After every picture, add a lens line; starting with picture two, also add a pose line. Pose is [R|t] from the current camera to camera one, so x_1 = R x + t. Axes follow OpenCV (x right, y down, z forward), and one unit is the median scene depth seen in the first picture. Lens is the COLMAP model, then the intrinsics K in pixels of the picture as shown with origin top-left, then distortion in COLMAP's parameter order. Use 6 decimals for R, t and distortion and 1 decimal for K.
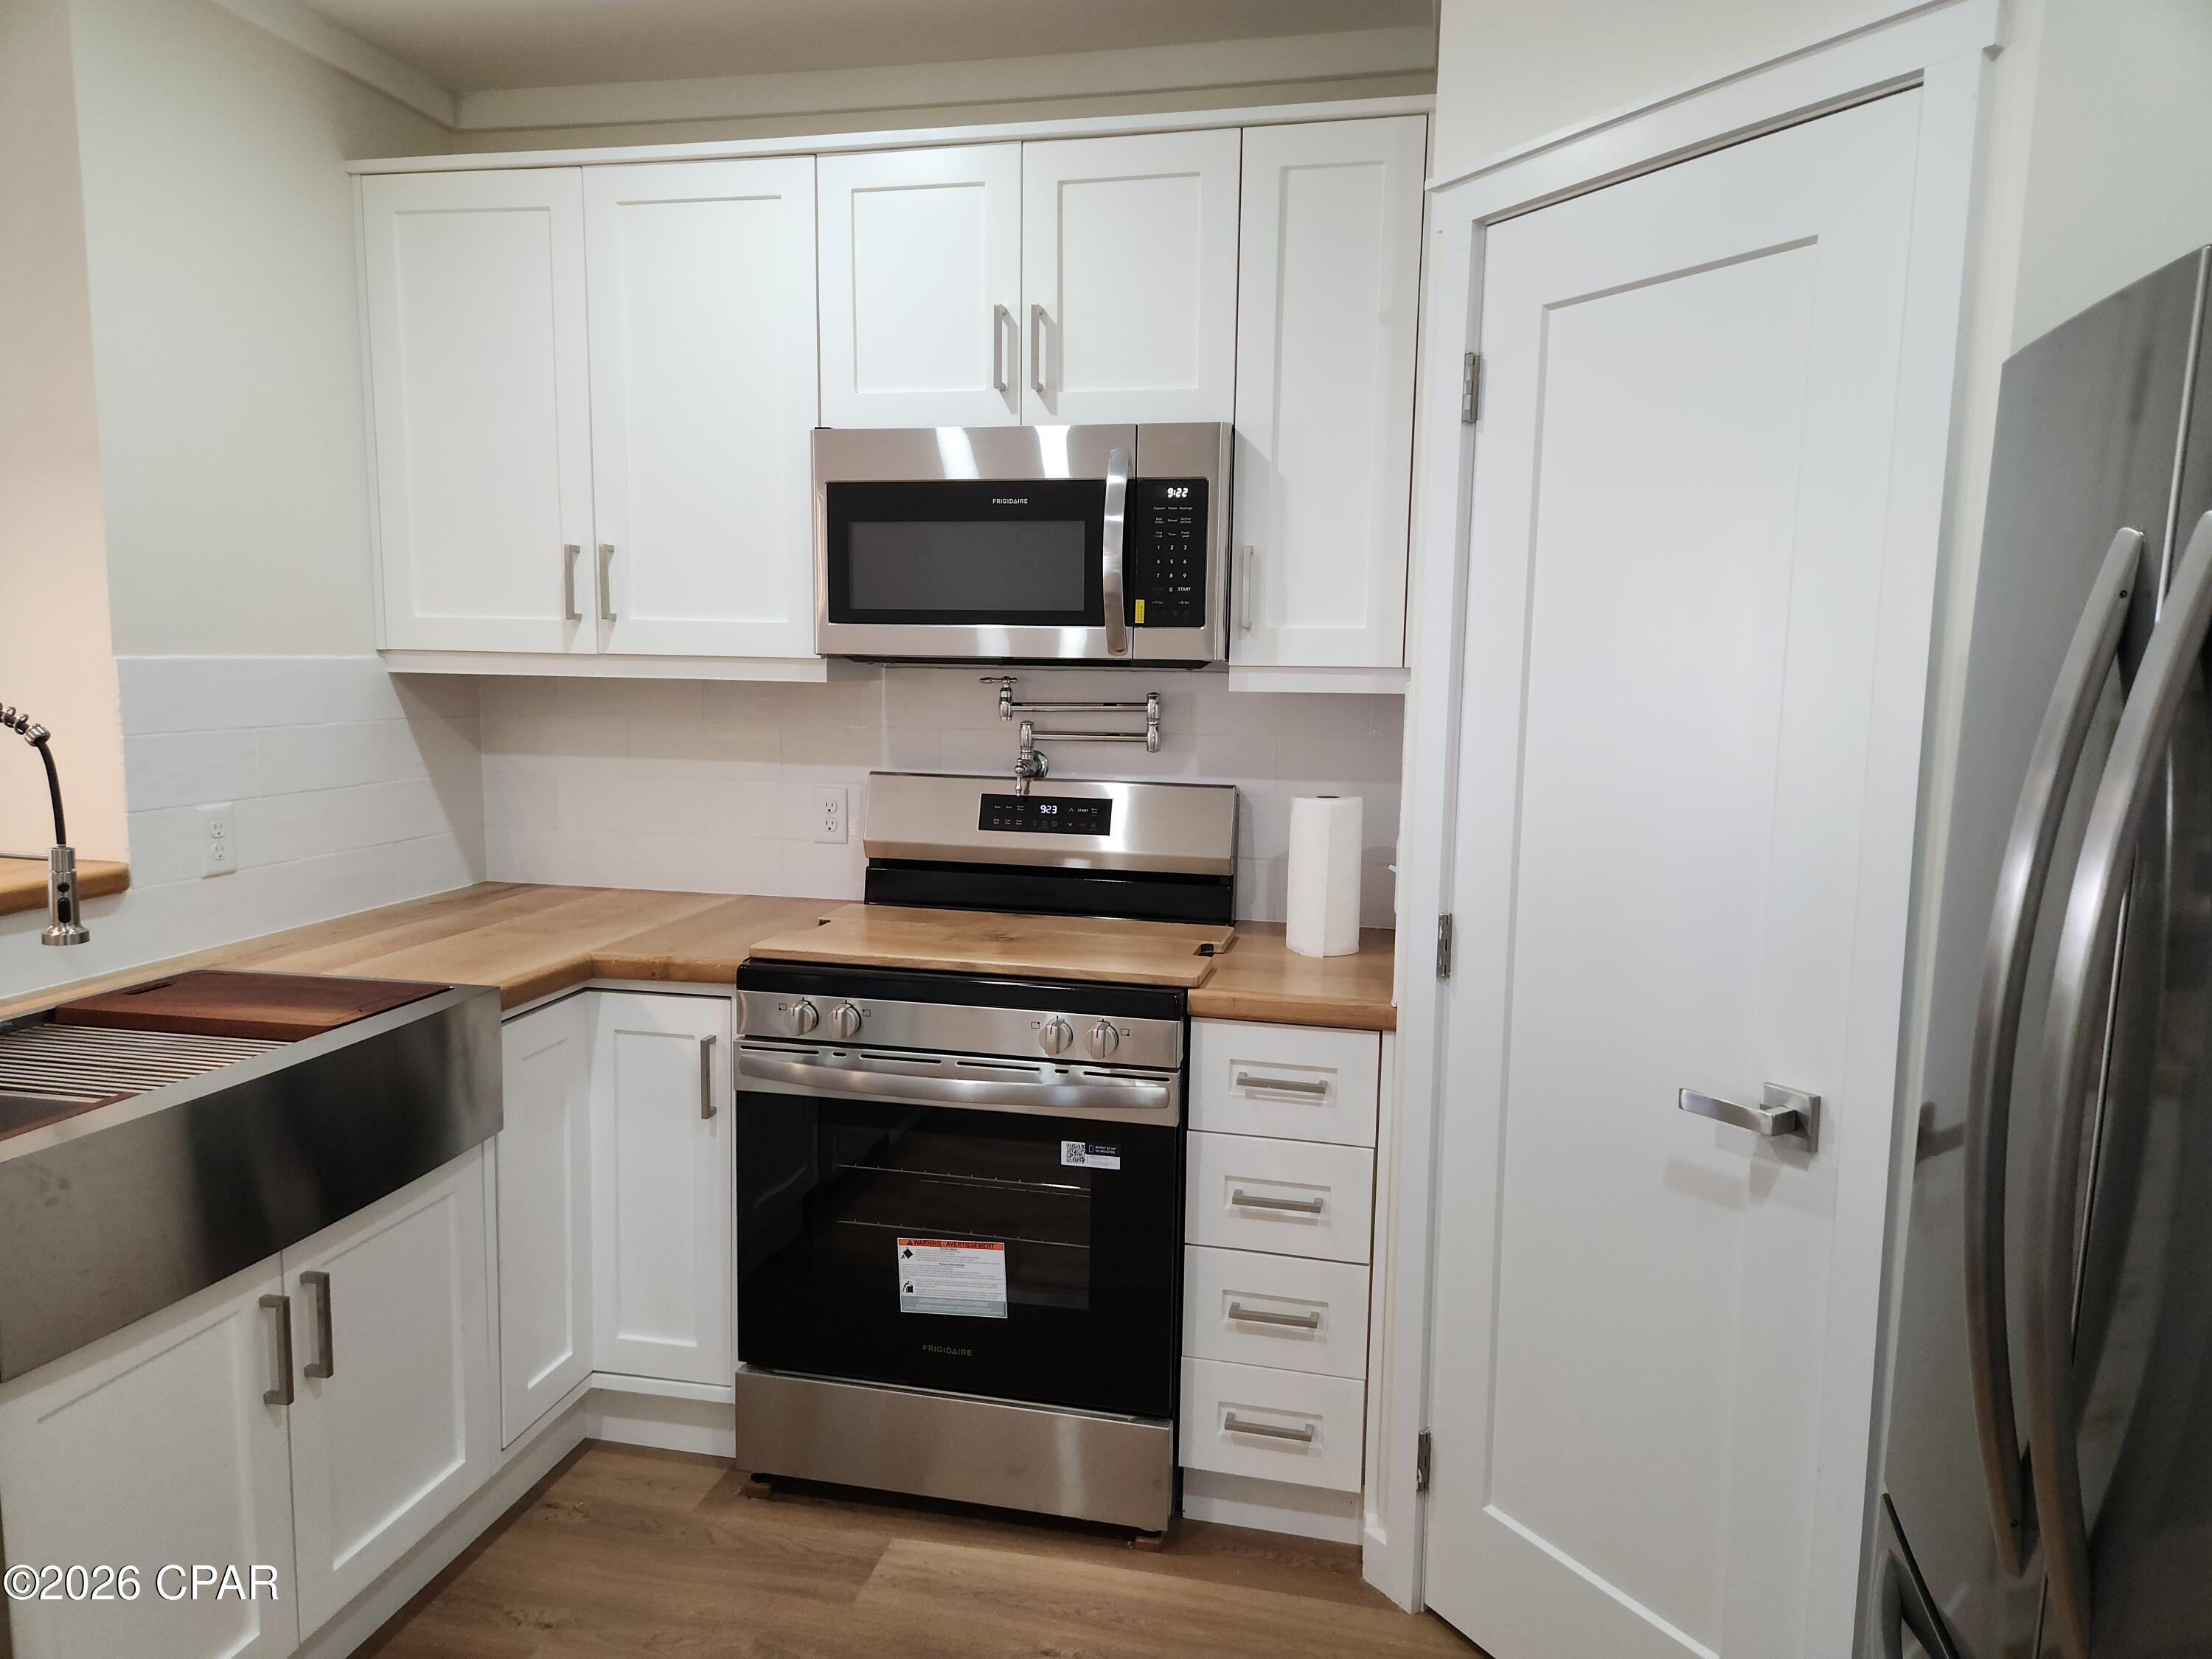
lens RADIAL K [[1497.4, 0, 1100.6], [0, 1497.4, 834.0], [0, 0, 1]] dist [0.077991, -0.061181]
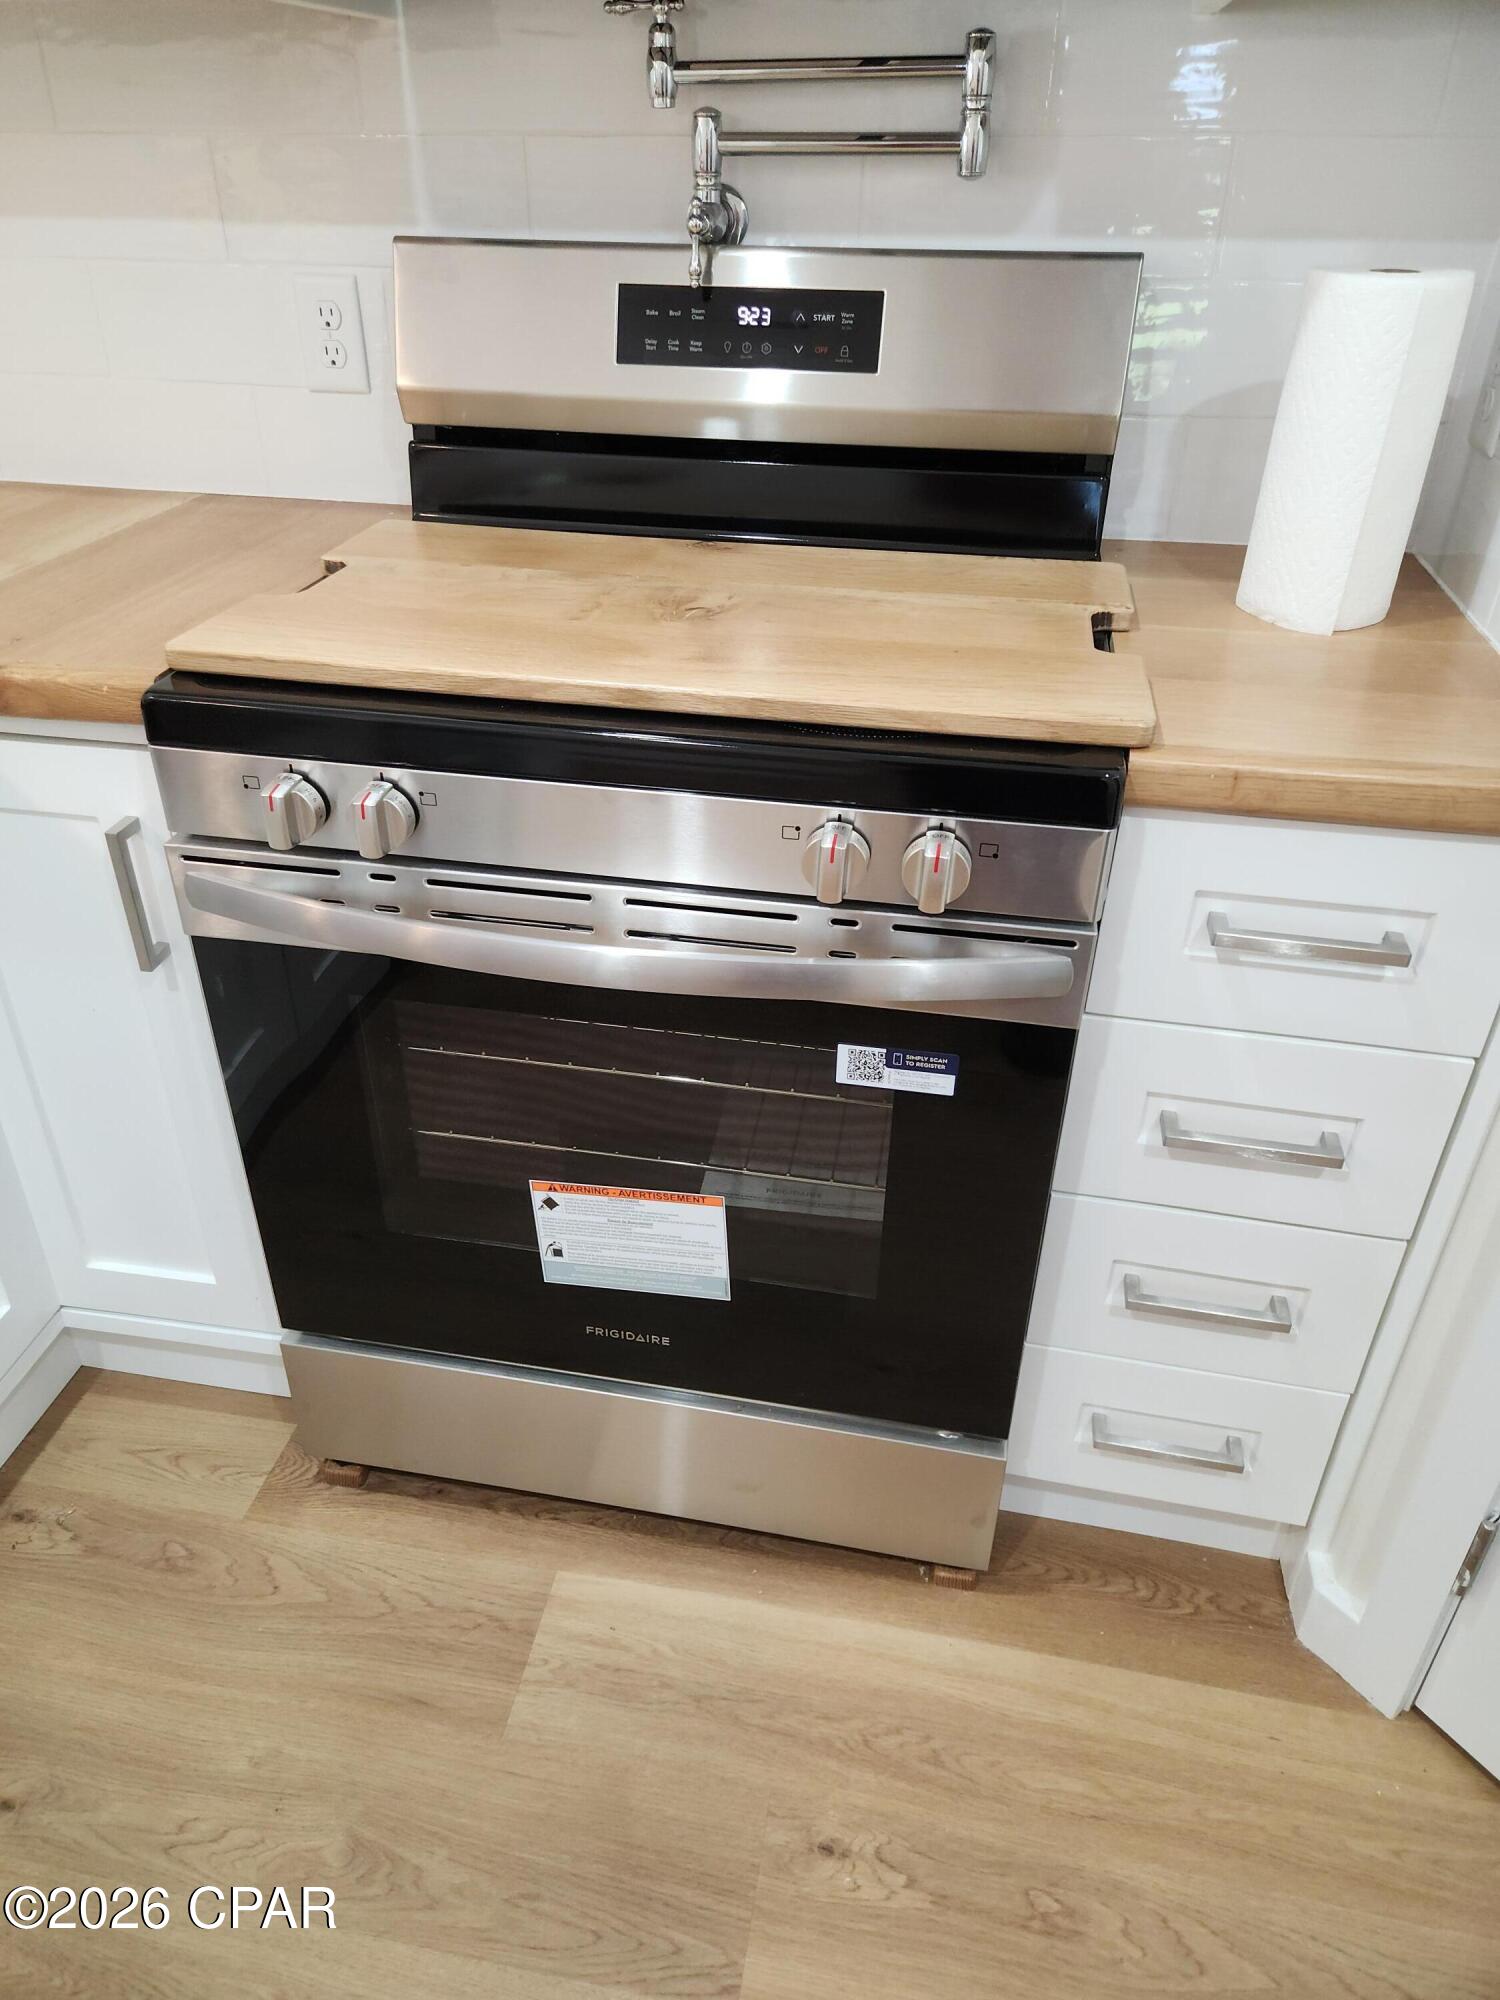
lens RADIAL K [[1353.9, 0, 727.2], [0, 1353.9, 989.3], [0, 0, 1]] dist [0.077991, -0.061181]
pose [[0.999387, -0.025218, 0.024300, -0.071308], [0.012709, 0.907731, 0.419361, -0.005716], [-0.032633, -0.418795, 0.907494, 0.565436]]
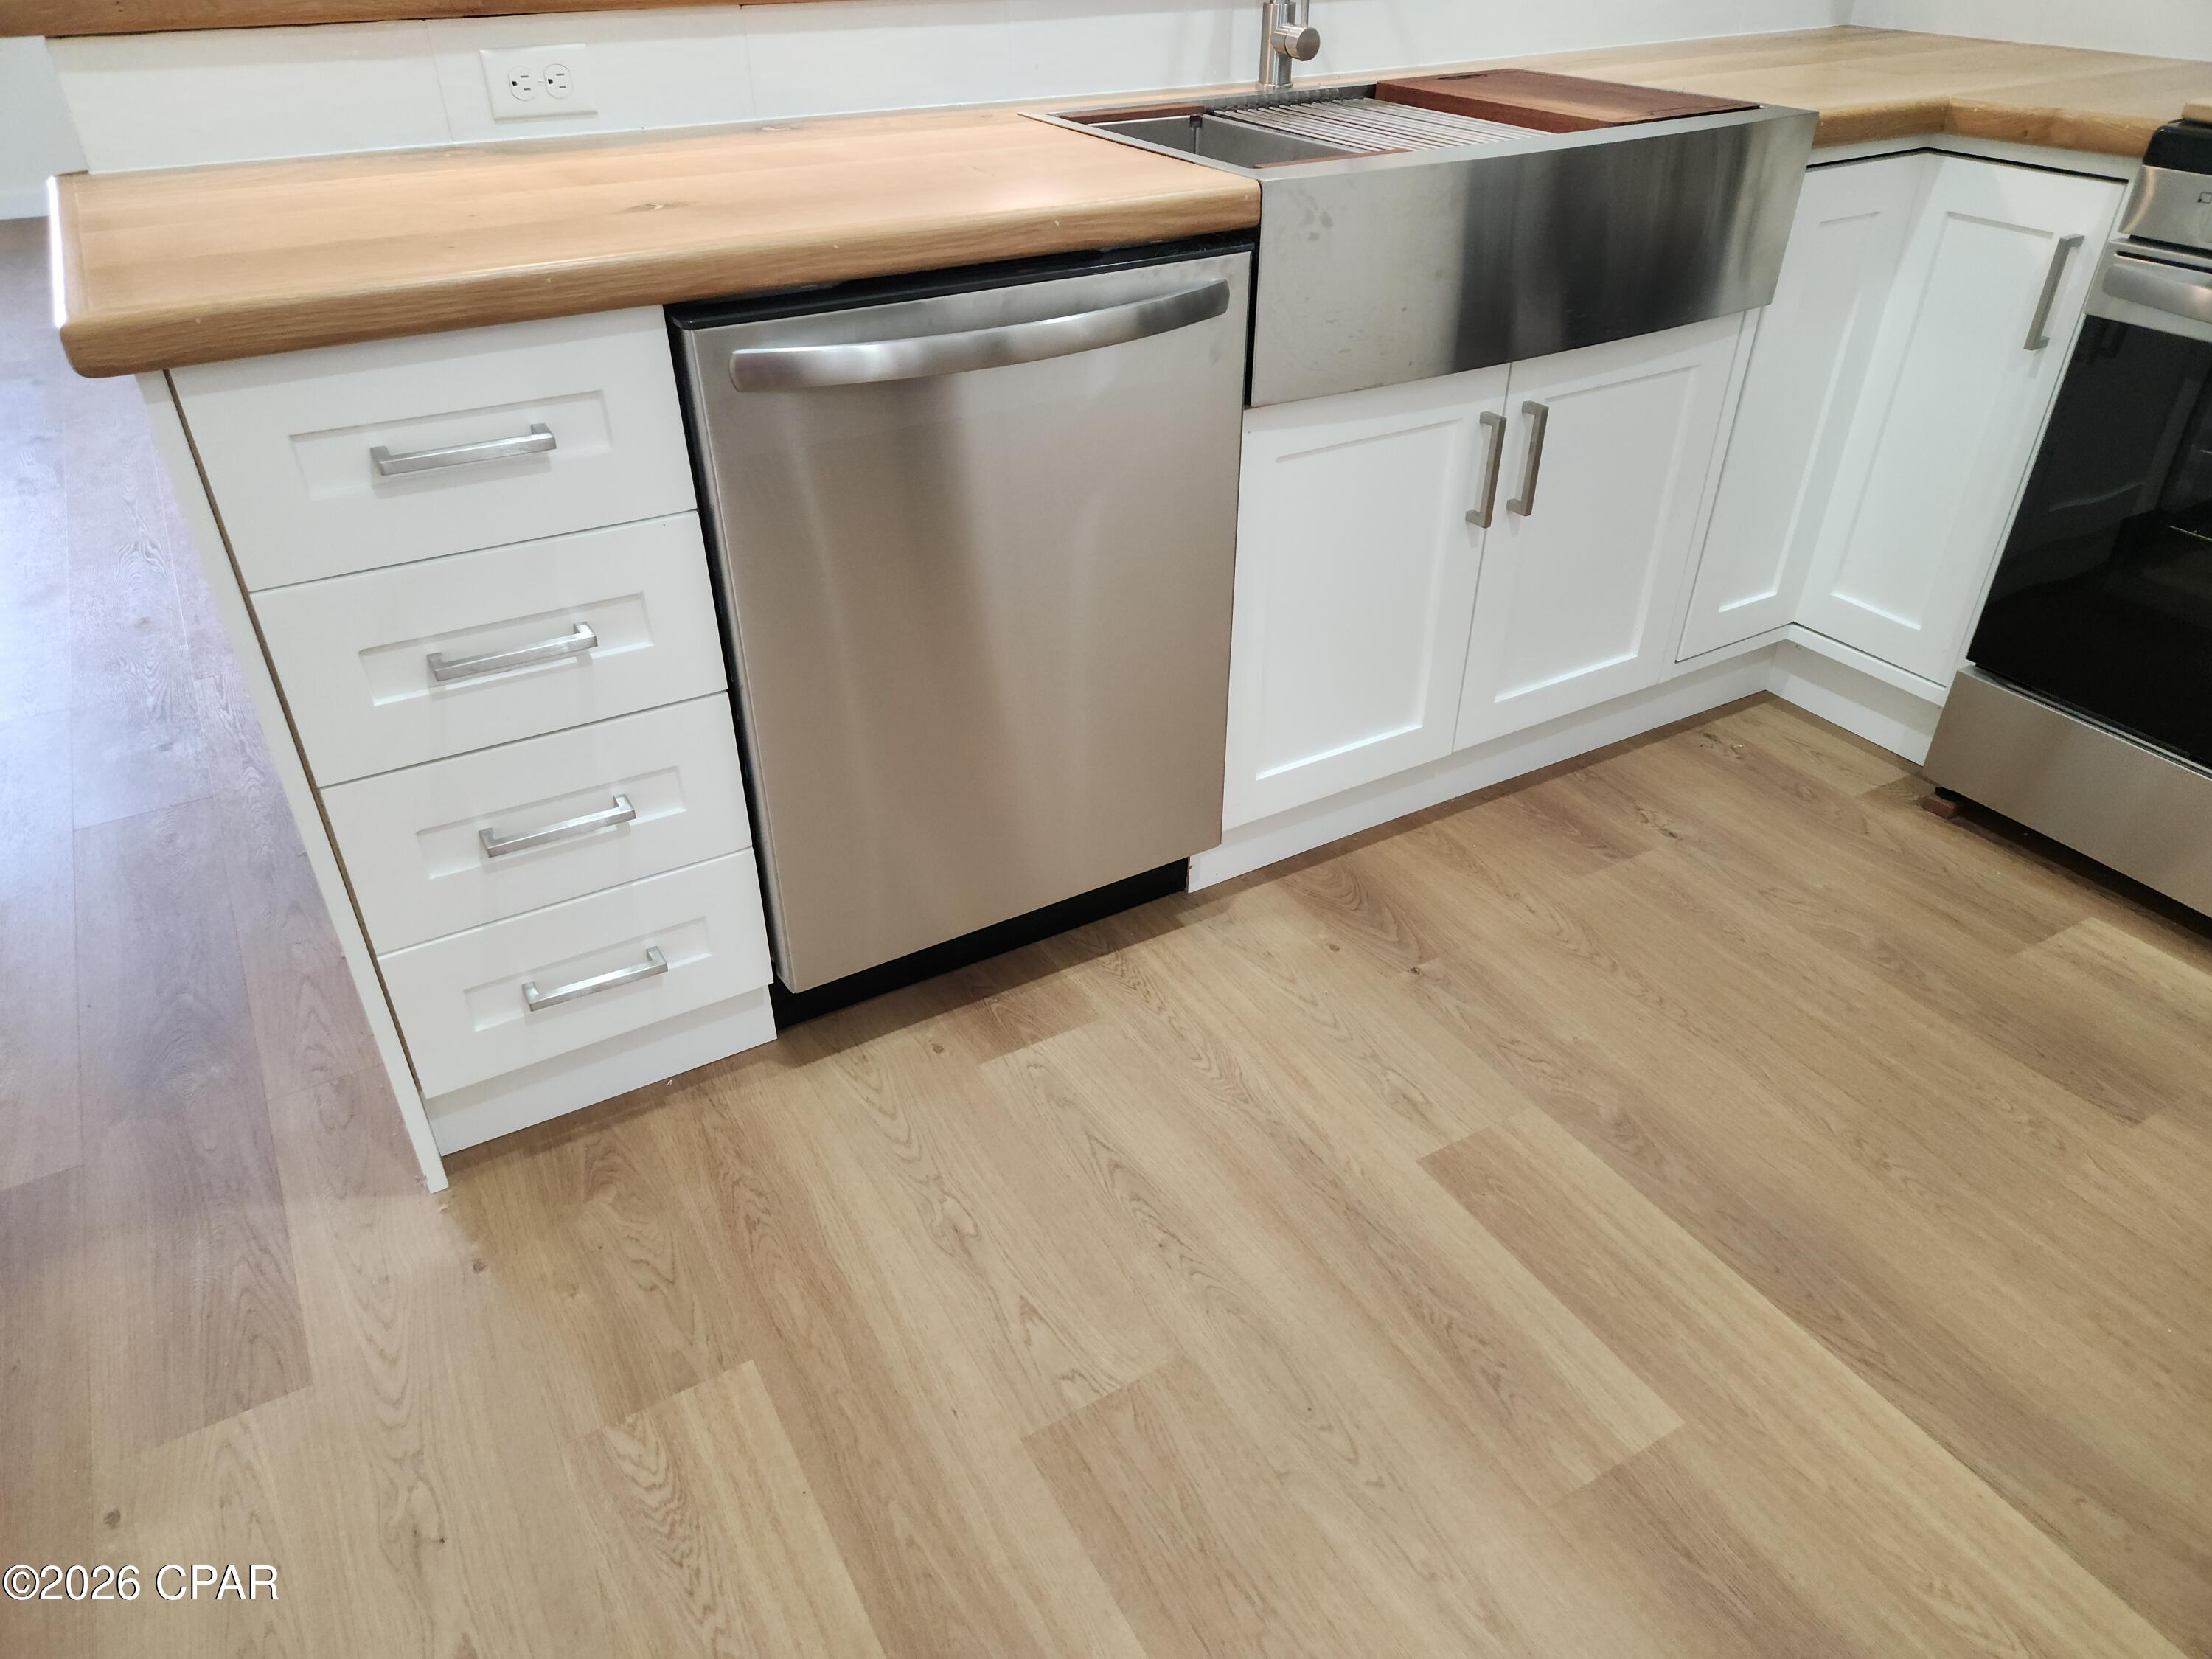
lens RADIAL K [[1473.9, 0, 1124.6], [0, 1473.9, 832.1], [0, 0, 1]] dist [0.087030, -0.078156]
pose [[0.688646, 0.387287, -0.613005, -0.015042], [-0.083703, 0.882218, 0.463341, 0.091142], [0.720250, -0.267767, 0.639954, 0.119403]]
